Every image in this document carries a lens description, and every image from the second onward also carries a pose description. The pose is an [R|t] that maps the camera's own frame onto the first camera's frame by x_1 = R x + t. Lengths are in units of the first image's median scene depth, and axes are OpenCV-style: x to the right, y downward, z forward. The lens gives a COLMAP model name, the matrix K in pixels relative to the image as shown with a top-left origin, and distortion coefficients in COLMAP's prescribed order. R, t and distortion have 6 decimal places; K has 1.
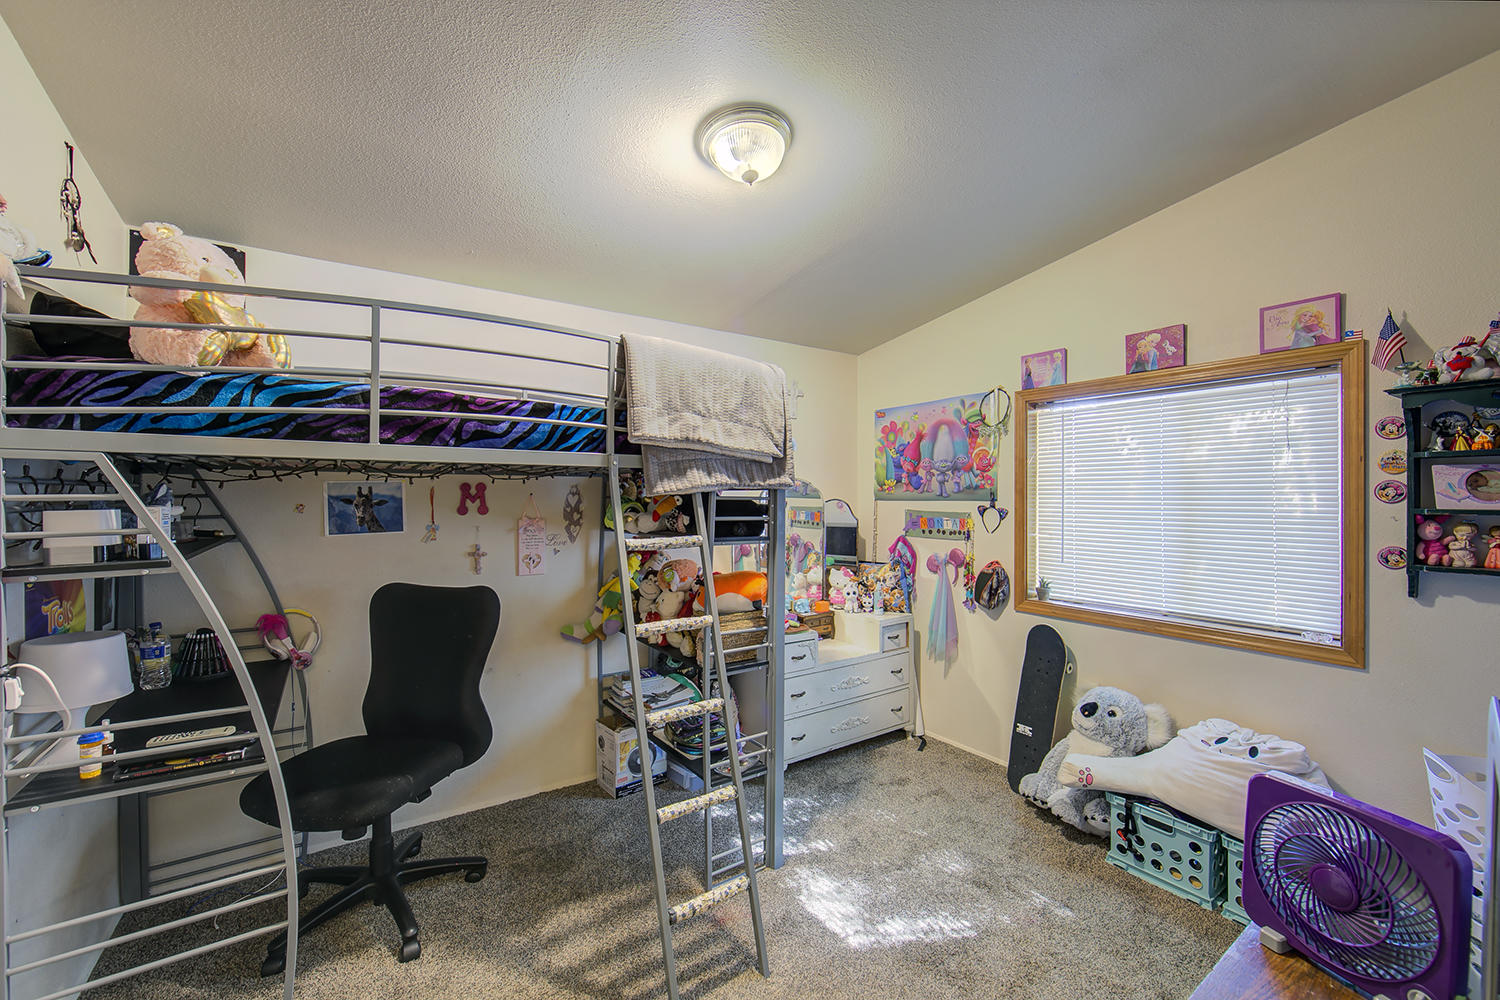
lens RADIAL K [[615.0, 0, 750.0], [0, 615.0, 500.0], [0, 0, 1]] dist [-0.000660, 0.000065]
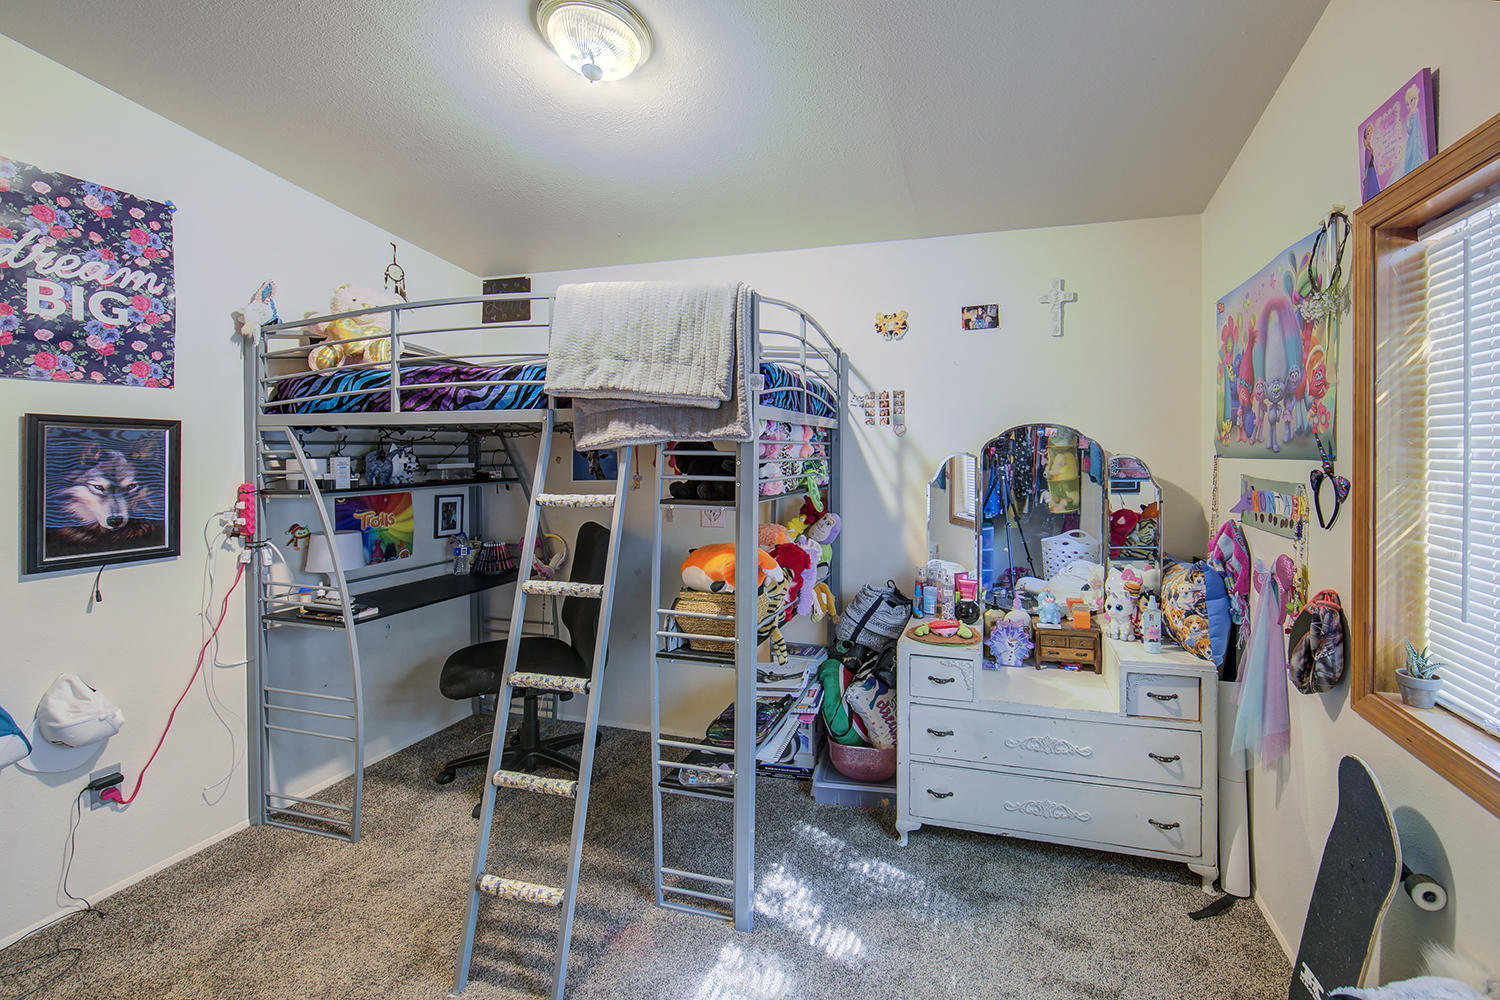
lens RADIAL K [[623.5, 0, 749.7], [0, 623.5, 455.8], [0, 0, 1]] dist [-0.001249, 0.000085]
pose [[0.640375, 0.005620, -0.768042, 0.709152], [-0.003395, 0.999984, 0.004487, -0.003680], [0.768055, -0.000265, 0.640384, 0.549850]]
